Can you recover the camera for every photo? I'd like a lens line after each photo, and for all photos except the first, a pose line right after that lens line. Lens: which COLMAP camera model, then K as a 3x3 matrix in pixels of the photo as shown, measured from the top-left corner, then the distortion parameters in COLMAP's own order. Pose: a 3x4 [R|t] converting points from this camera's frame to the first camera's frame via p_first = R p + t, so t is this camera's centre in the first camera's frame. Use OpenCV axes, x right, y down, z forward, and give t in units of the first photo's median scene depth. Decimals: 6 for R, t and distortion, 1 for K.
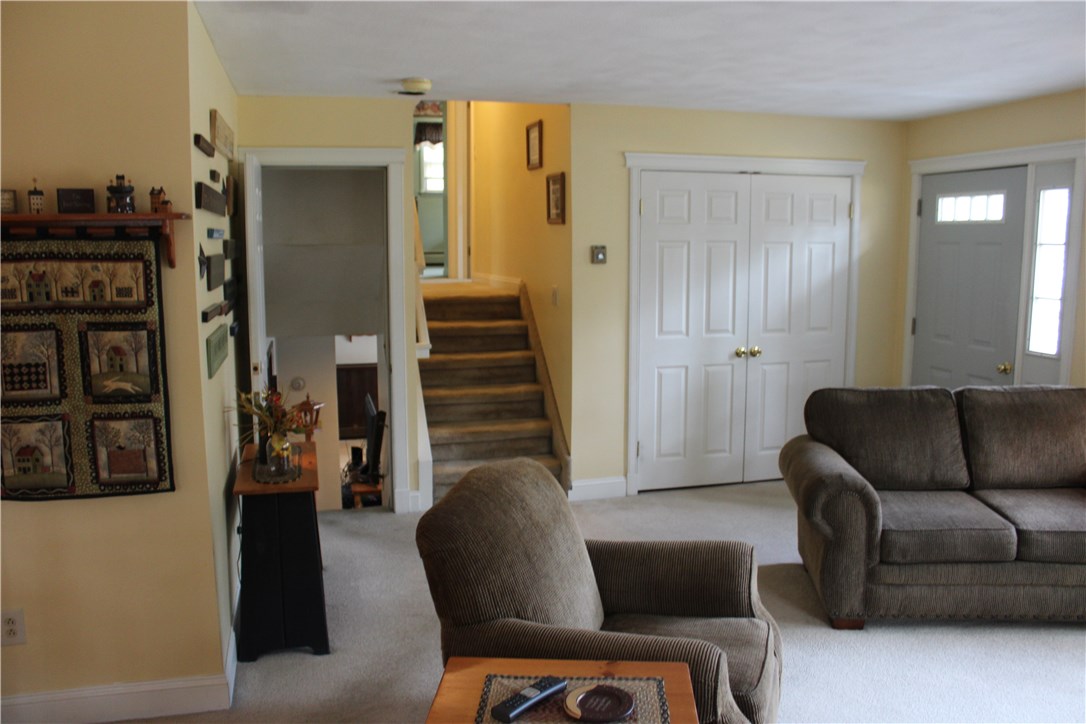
lens RADIAL K [[891.8, 0, 538.7], [0, 891.8, 363.4], [0, 0, 1]] dist [-0.156998, 0.124768]
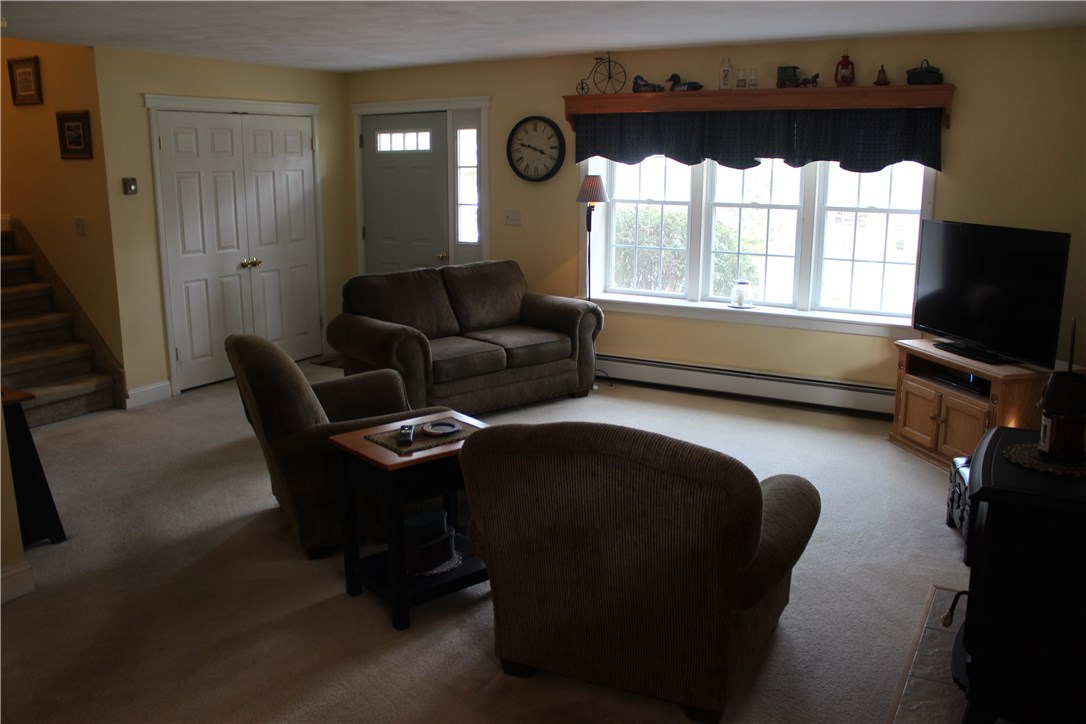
lens RADIAL K [[891.8, 0, 548.7], [0, 891.8, 367.0], [0, 0, 1]] dist [-0.156998, 0.124768]
pose [[0.709937, -0.156313, 0.686700, -0.327735], [0.098058, 0.987499, 0.123407, 0.020521], [-0.697406, -0.020275, 0.716390, -0.148624]]
